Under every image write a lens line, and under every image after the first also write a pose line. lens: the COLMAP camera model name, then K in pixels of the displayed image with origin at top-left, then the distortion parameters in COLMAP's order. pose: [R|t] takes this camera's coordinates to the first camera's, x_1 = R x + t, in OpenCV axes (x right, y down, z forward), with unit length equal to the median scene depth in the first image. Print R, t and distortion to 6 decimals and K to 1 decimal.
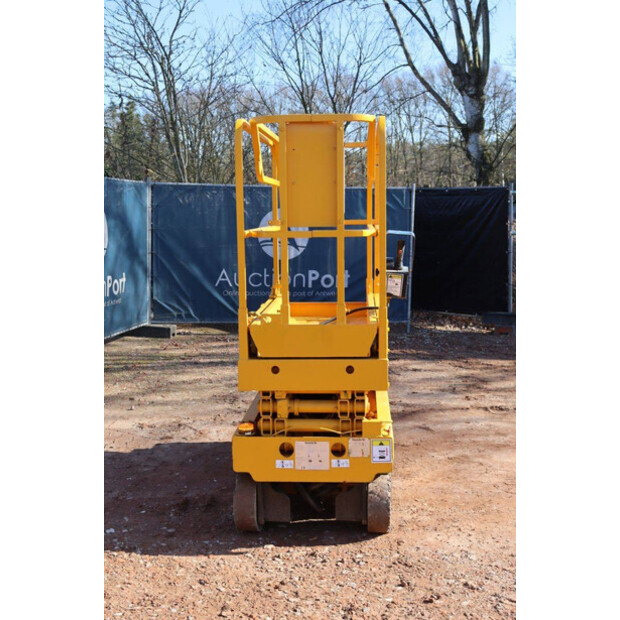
lens RADIAL K [[878.6, 0, 305.3], [0, 878.6, 308.7], [0, 0, 1]] dist [0.047708, 0.000000]
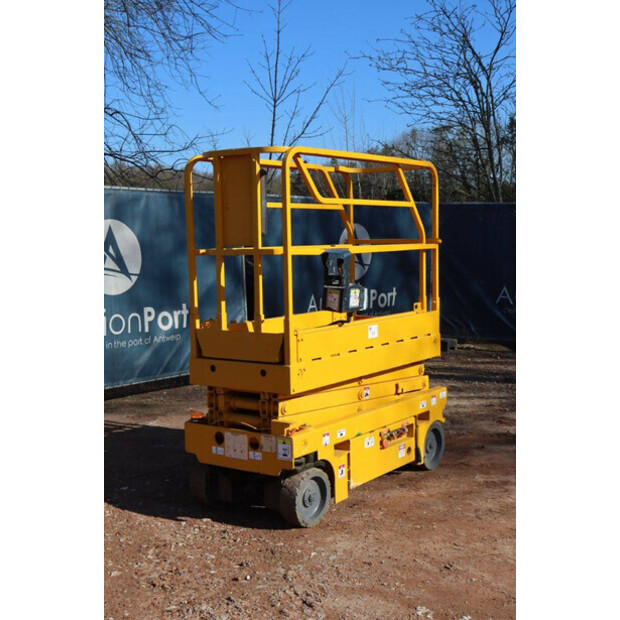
lens RADIAL K [[878.6, 0, 303.8], [0, 878.6, 308.4], [0, 0, 1]] dist [0.047708, 0.000000]
pose [[0.848744, 0.039708, -0.527312, 0.670089], [-0.049964, 0.998737, -0.005213, -0.009636], [0.526439, 0.030771, 0.849656, 0.069888]]
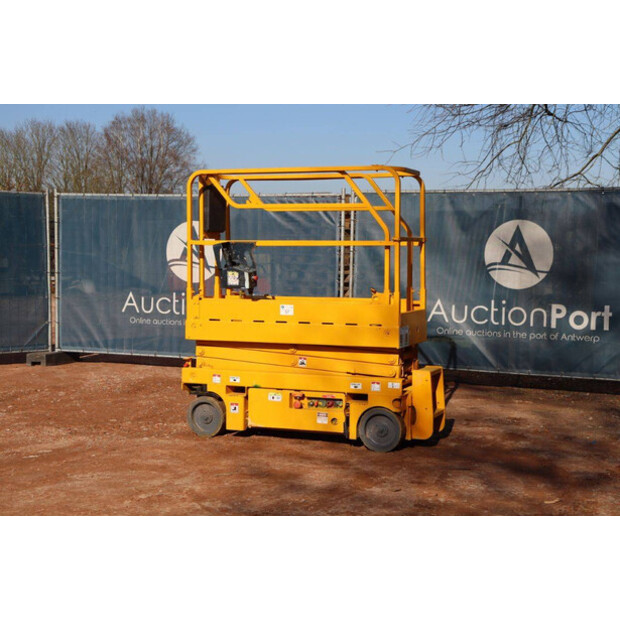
lens RADIAL K [[1058.2, 0, 314.0], [0, 1058.2, 311.7], [0, 0, 1]] dist [0.190664, 0.000000]
pose [[-0.305458, 0.063852, -0.950062, 1.716755], [-0.107641, 0.989038, 0.101080, -0.159159], [0.946102, 0.133142, -0.295237, 1.583139]]
